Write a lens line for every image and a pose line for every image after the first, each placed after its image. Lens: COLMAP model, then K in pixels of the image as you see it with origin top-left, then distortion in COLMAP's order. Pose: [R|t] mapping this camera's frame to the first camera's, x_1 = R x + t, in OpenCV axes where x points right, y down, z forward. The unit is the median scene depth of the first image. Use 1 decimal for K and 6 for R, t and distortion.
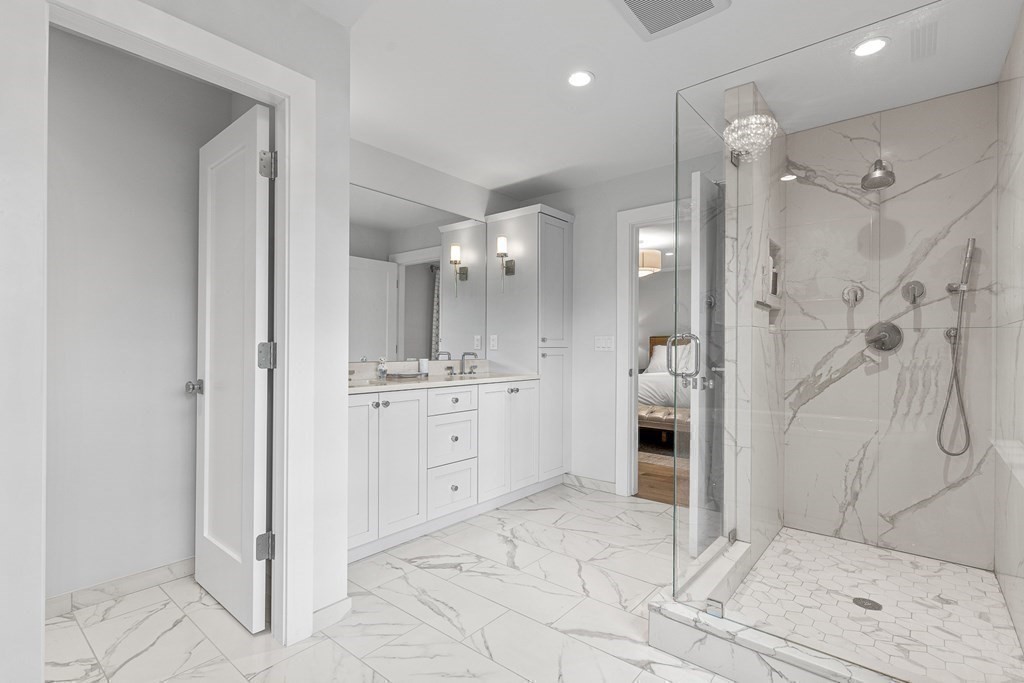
lens RADIAL K [[473.6, 0, 514.4], [0, 473.6, 344.5], [0, 0, 1]] dist [0.002753, -0.001716]
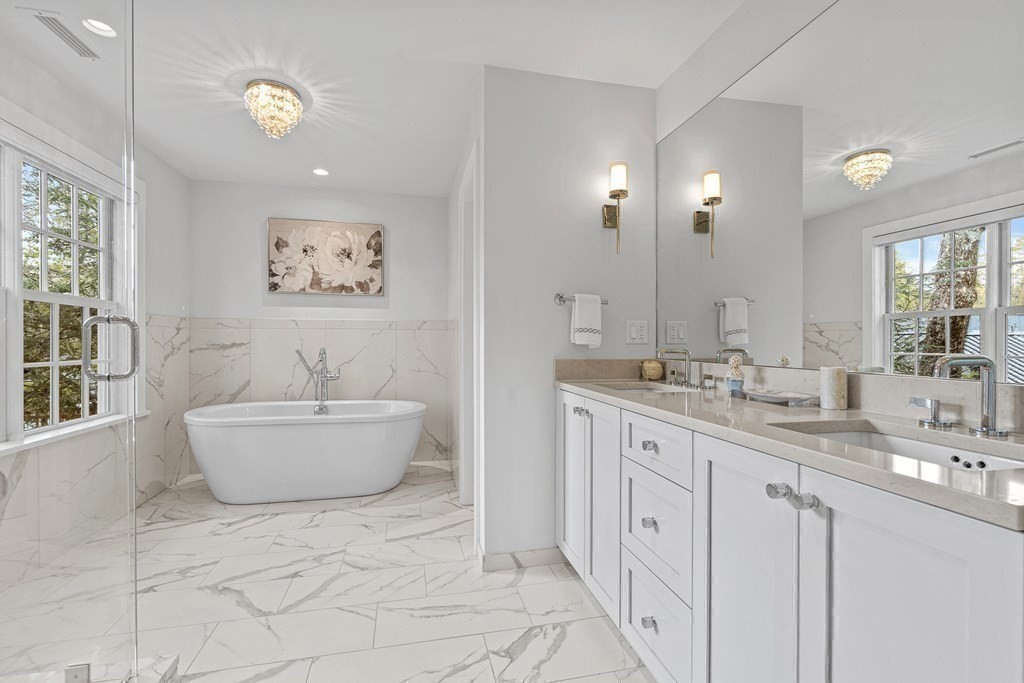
lens RADIAL K [[473.6, 0, 516.2], [0, 473.6, 342.2], [0, 0, 1]] dist [0.002753, -0.001716]
pose [[-0.607395, 0.000096, -0.794400, 0.435974], [0.000224, 1.000000, -0.000051, 0.011908], [0.794400, -0.000209, -0.607395, 1.477055]]
